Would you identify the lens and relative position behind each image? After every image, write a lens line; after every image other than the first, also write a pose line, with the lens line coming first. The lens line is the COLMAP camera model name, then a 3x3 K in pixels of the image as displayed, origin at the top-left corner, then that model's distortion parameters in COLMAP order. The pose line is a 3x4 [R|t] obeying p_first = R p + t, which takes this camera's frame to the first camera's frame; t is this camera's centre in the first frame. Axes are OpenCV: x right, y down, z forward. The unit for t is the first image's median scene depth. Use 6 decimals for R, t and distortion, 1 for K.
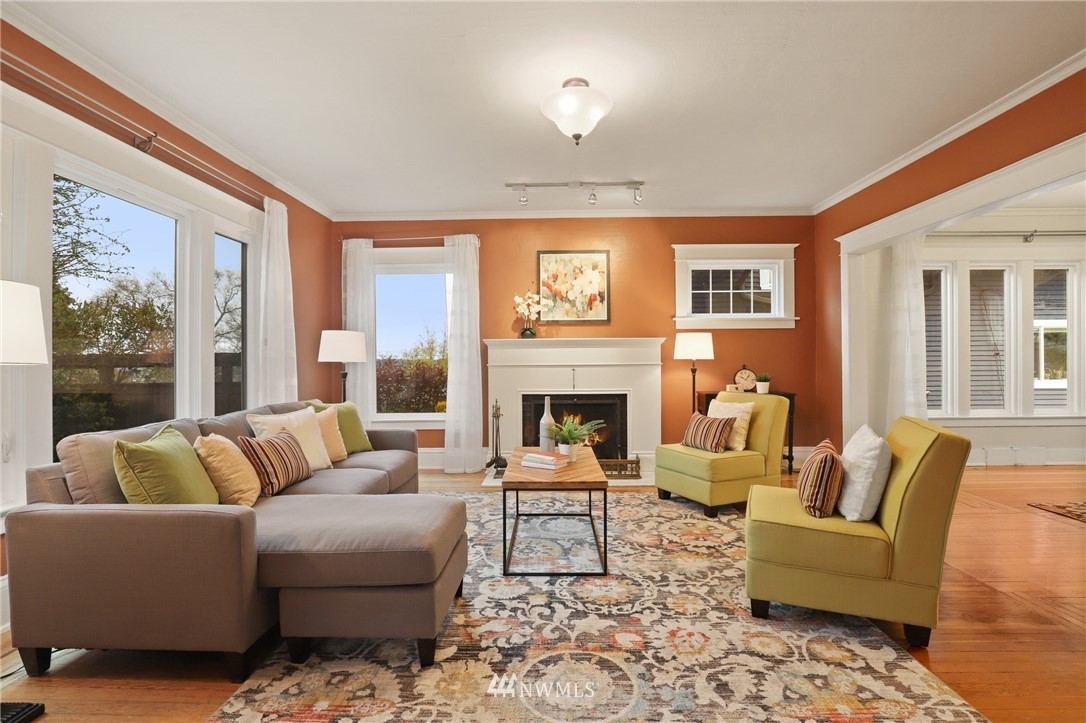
lens RADIAL K [[504.8, 0, 546.6], [0, 504.8, 359.5], [0, 0, 1]] dist [-0.030548, 0.001235]
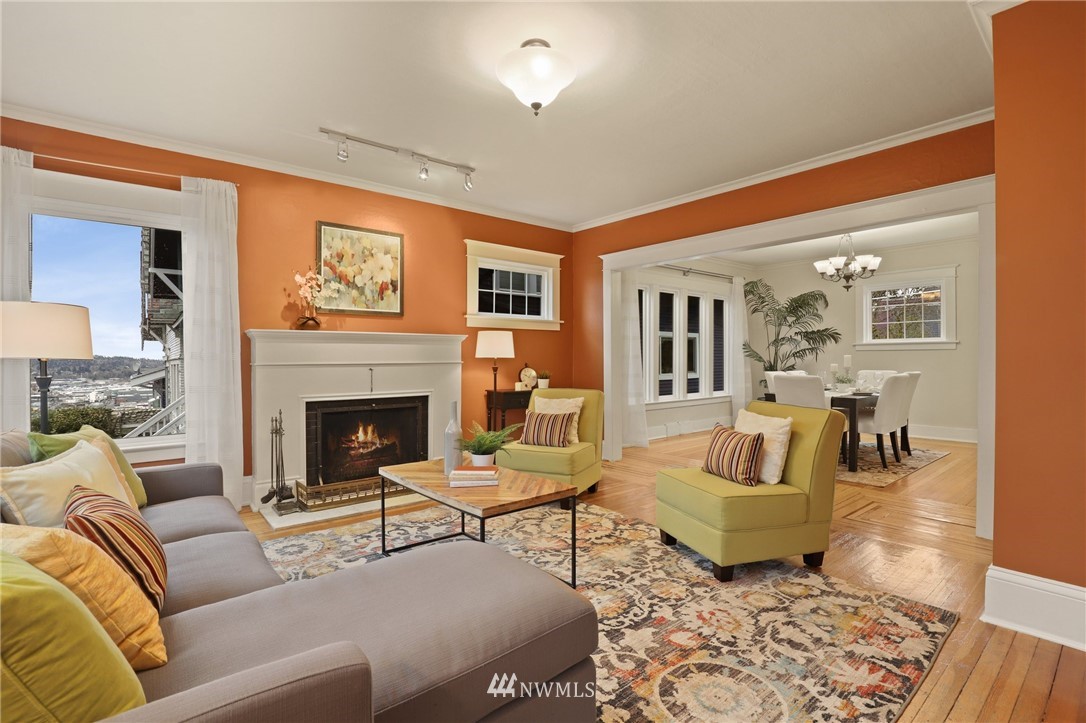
lens RADIAL K [[504.8, 0, 546.6], [0, 504.8, 359.5], [0, 0, 1]] dist [-0.030548, 0.001235]
pose [[0.754485, 0.002813, 0.656311, -0.303893], [-0.002991, 0.999995, -0.000848, 0.003829], [-0.656310, -0.001324, 0.754490, 0.189637]]
